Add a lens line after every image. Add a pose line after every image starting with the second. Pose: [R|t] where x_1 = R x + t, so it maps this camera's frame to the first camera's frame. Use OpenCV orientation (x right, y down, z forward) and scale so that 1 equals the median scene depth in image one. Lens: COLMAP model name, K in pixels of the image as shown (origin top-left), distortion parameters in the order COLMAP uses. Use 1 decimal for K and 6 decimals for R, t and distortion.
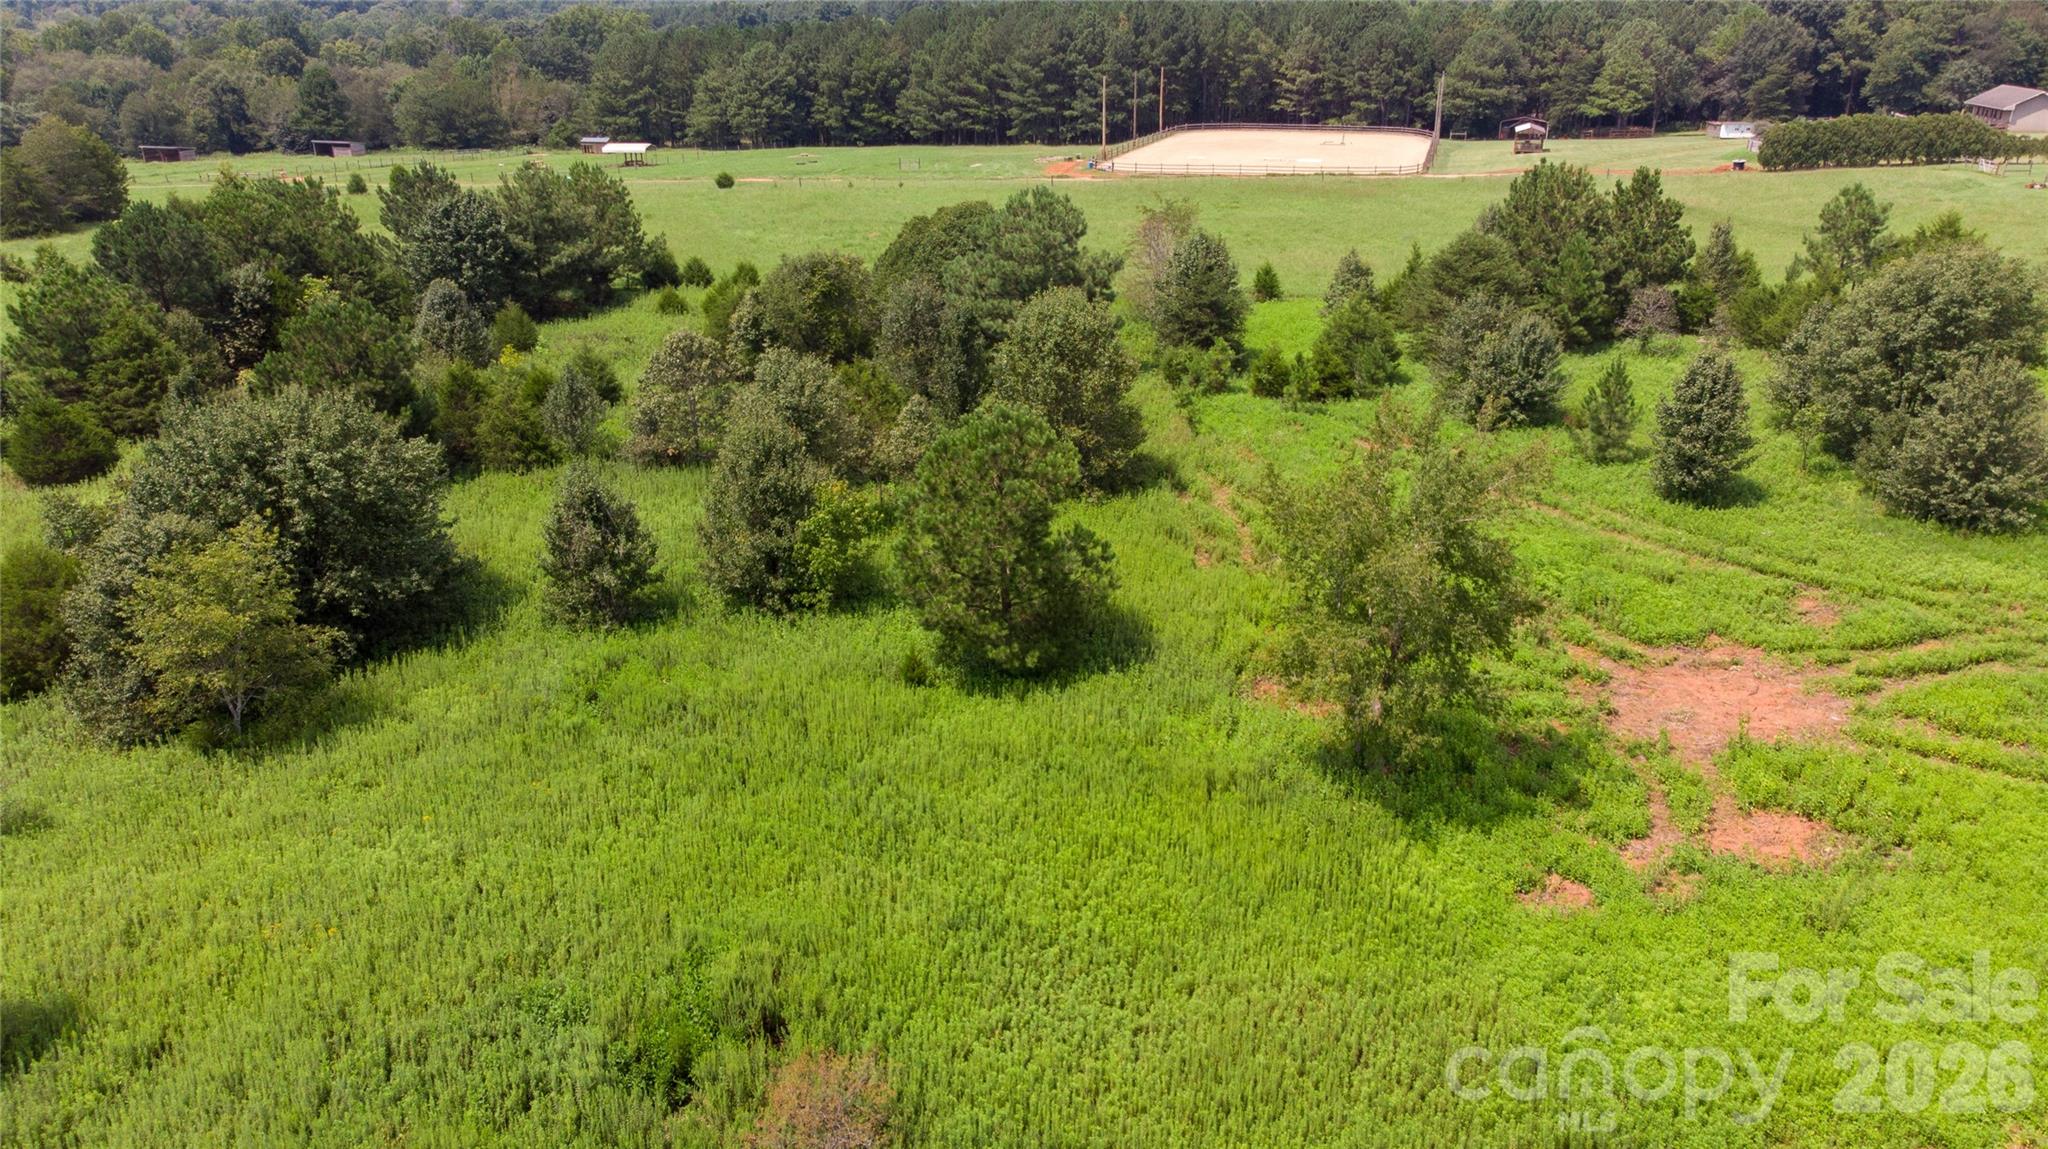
lens RADIAL K [[1527.7, 0, 1018.9], [0, 1527.7, 573.9], [0, 0, 1]] dist [-0.040676, 0.150289]
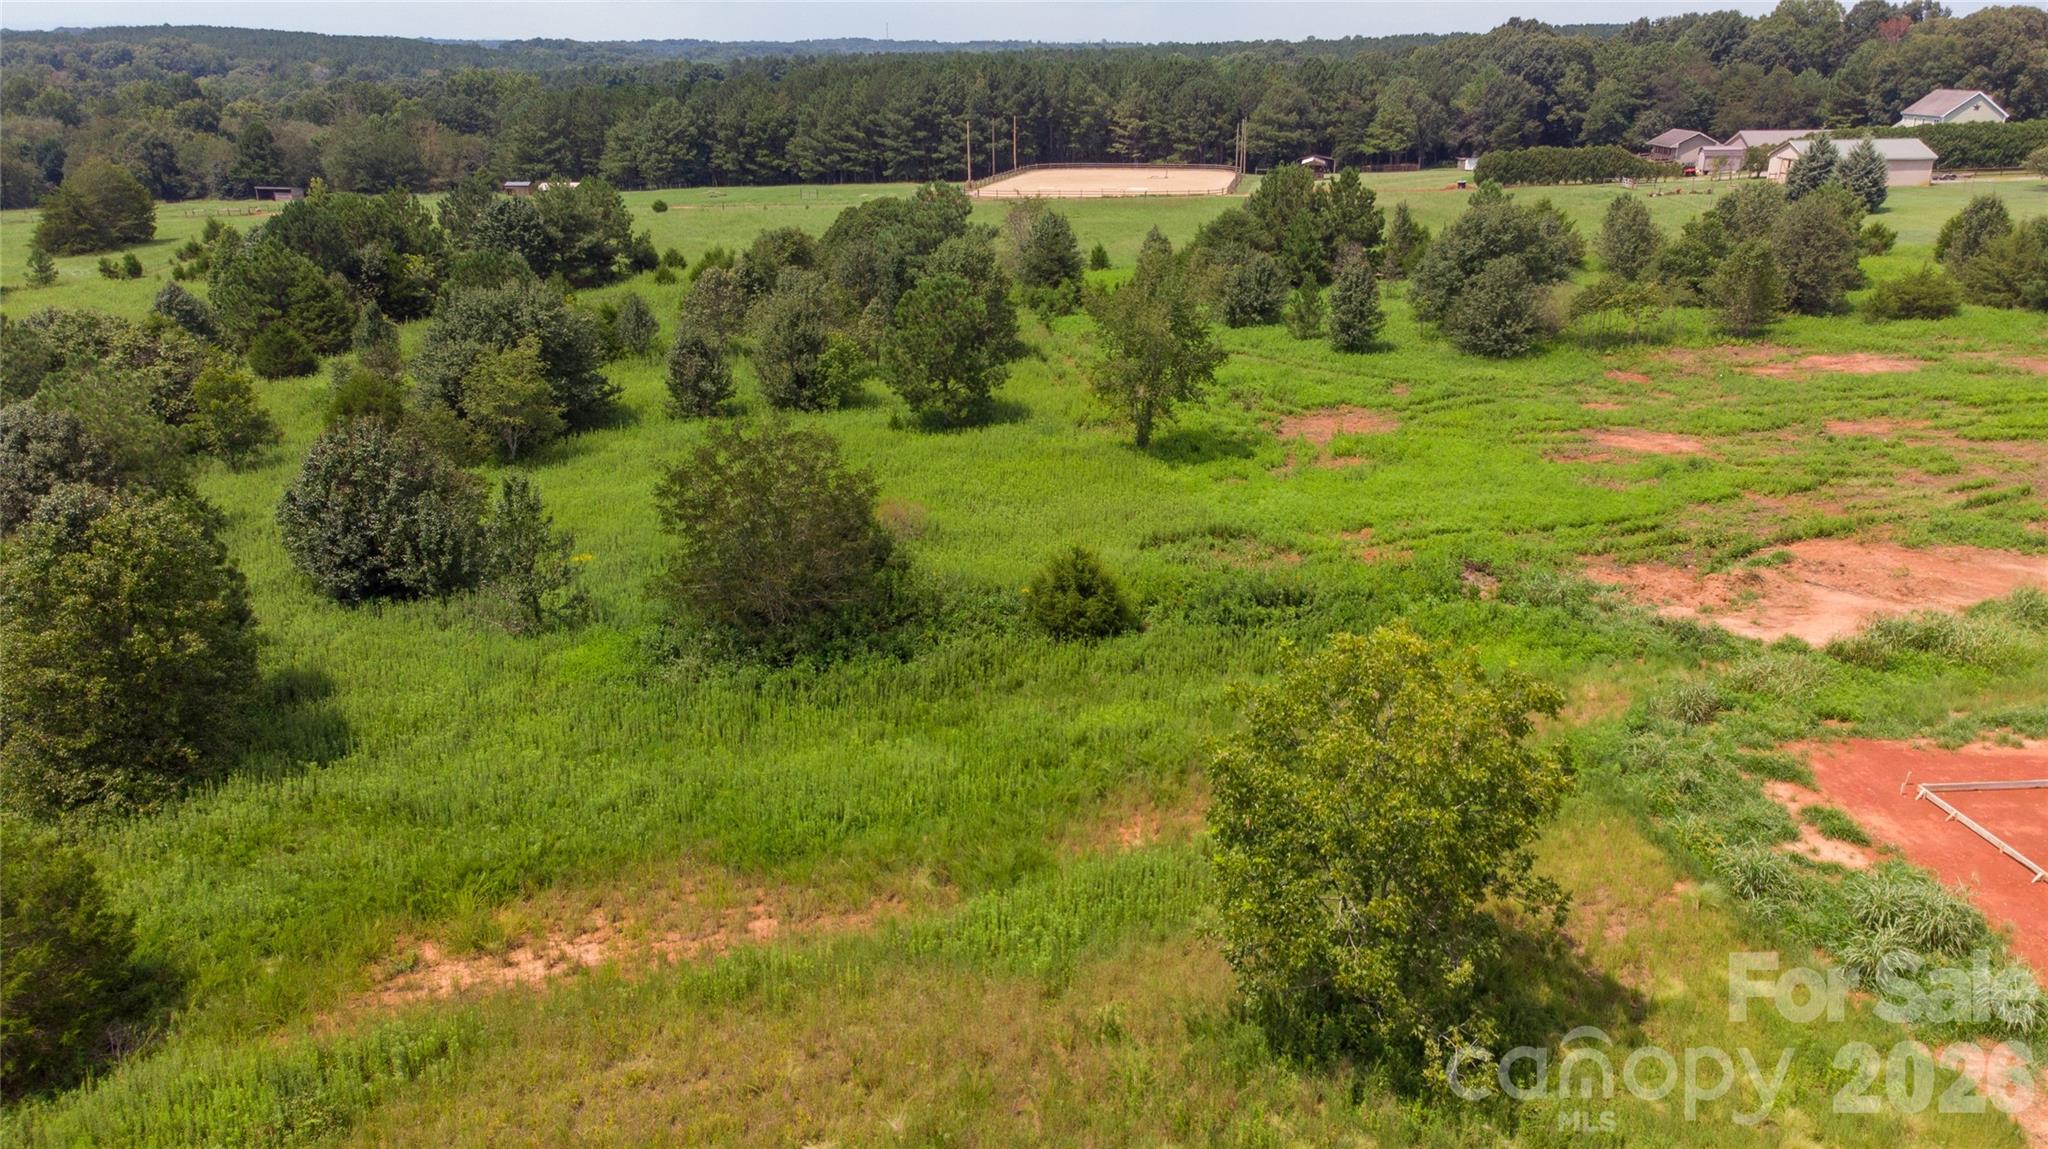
lens RADIAL K [[1511.1, 0, 1014.2], [0, 1511.1, 576.3], [0, 0, 1]] dist [-0.029809, 0.117585]
pose [[0.995809, -0.031755, 0.085765, -0.017643], [0.034593, 0.998895, -0.031809, 0.060566], [-0.084660, 0.034642, 0.995807, -0.151406]]
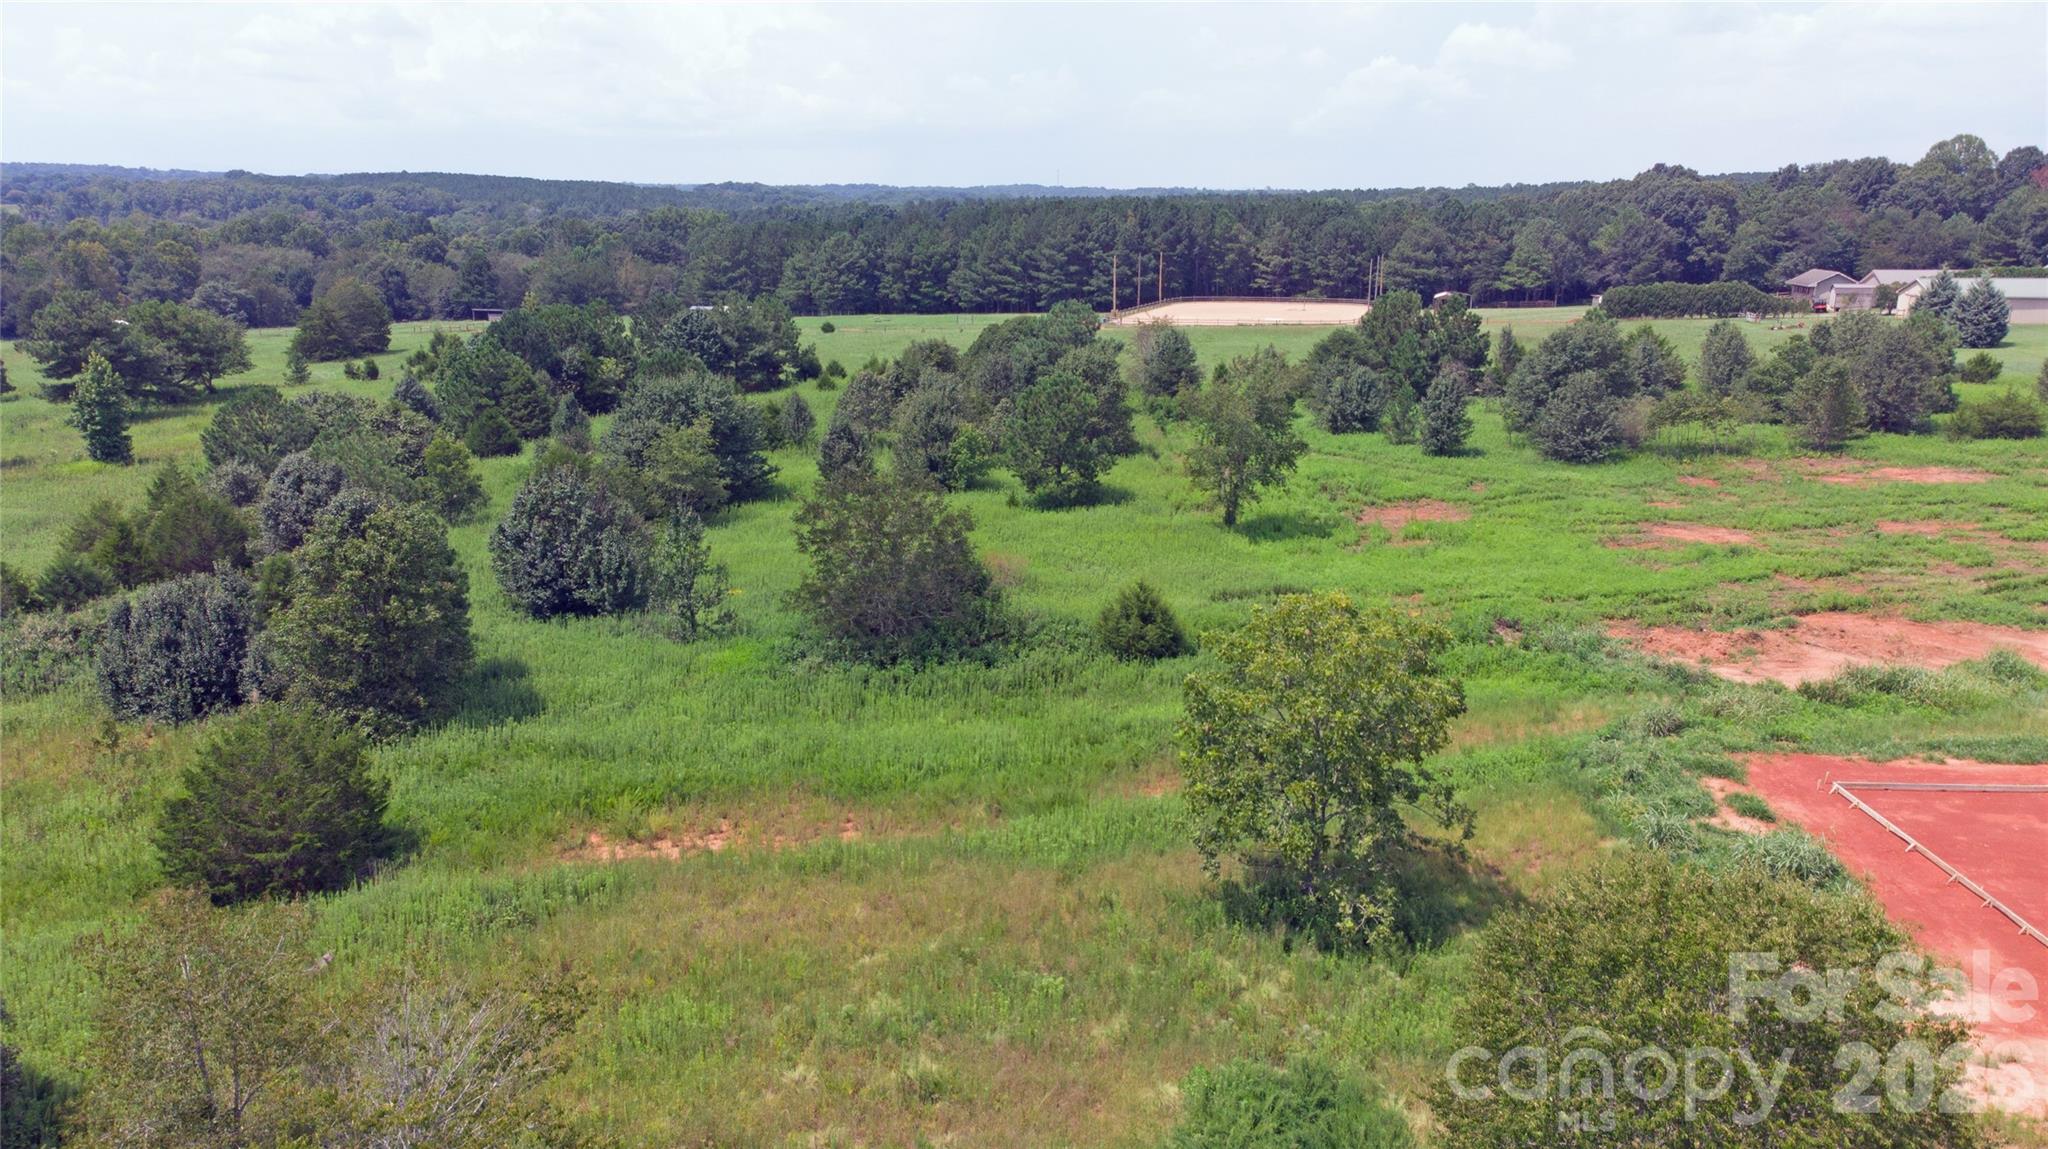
lens RADIAL K [[1492.6, 0, 1015.0], [0, 1492.6, 575.7], [0, 0, 1]] dist [0.007360, 0.052933]
pose [[0.999877, 0.008196, -0.013379, -0.007927], [-0.009737, 0.992785, -0.119508, 0.079137], [0.012303, 0.119624, 0.992743, -0.188212]]
